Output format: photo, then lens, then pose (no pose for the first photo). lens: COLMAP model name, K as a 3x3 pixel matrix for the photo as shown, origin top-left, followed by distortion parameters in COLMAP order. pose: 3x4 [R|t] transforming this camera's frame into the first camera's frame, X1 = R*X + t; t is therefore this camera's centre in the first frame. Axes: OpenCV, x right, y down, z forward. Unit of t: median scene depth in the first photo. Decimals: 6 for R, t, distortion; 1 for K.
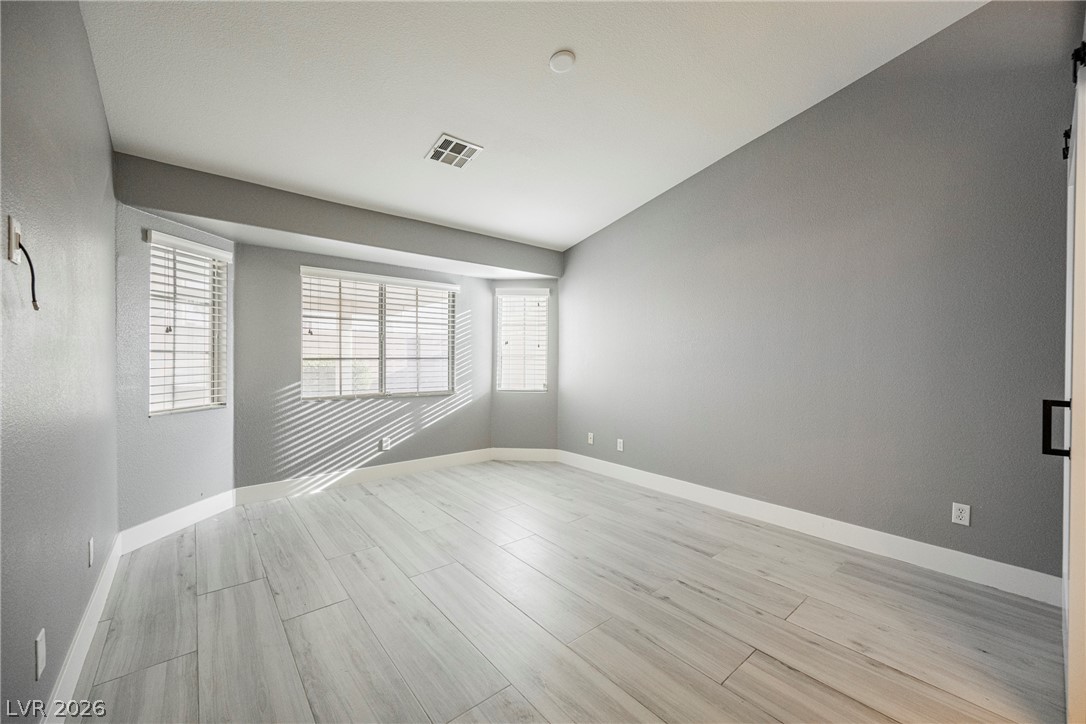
lens RADIAL K [[420.0, 0, 549.6], [0, 420.0, 360.1], [0, 0, 1]] dist [0.000667, -0.000137]
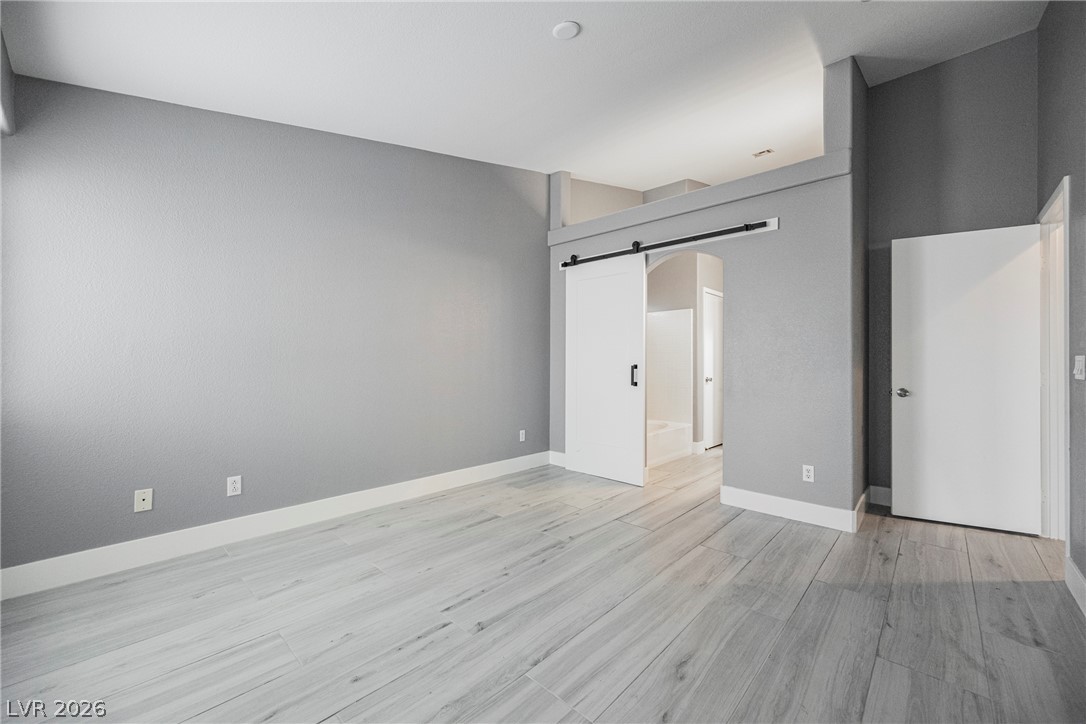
lens RADIAL K [[420.0, 0, 543.0], [0, 420.0, 362.0], [0, 0, 1]] dist [-0.002359, -0.000794]
pose [[-0.107713, 0.001885, 0.994180, -0.781855], [0.002716, 0.999995, -0.001602, 0.040820], [-0.994178, 0.002528, -0.107718, 1.000747]]
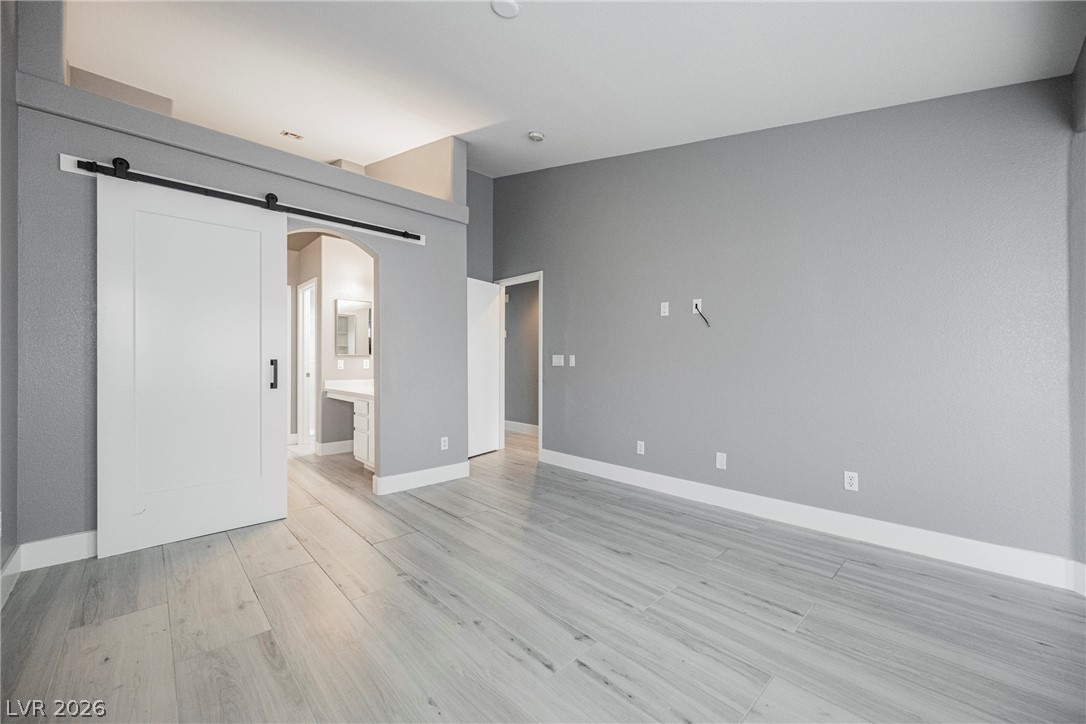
lens RADIAL K [[420.0, 0, 543.0], [0, 420.0, 362.0], [0, 0, 1]] dist [-0.002359, -0.000794]
pose [[-0.998978, -0.002956, -0.045101, -0.012429], [-0.003300, 0.999966, 0.007554, 0.041398], [0.045077, 0.007695, -0.998954, 1.657711]]
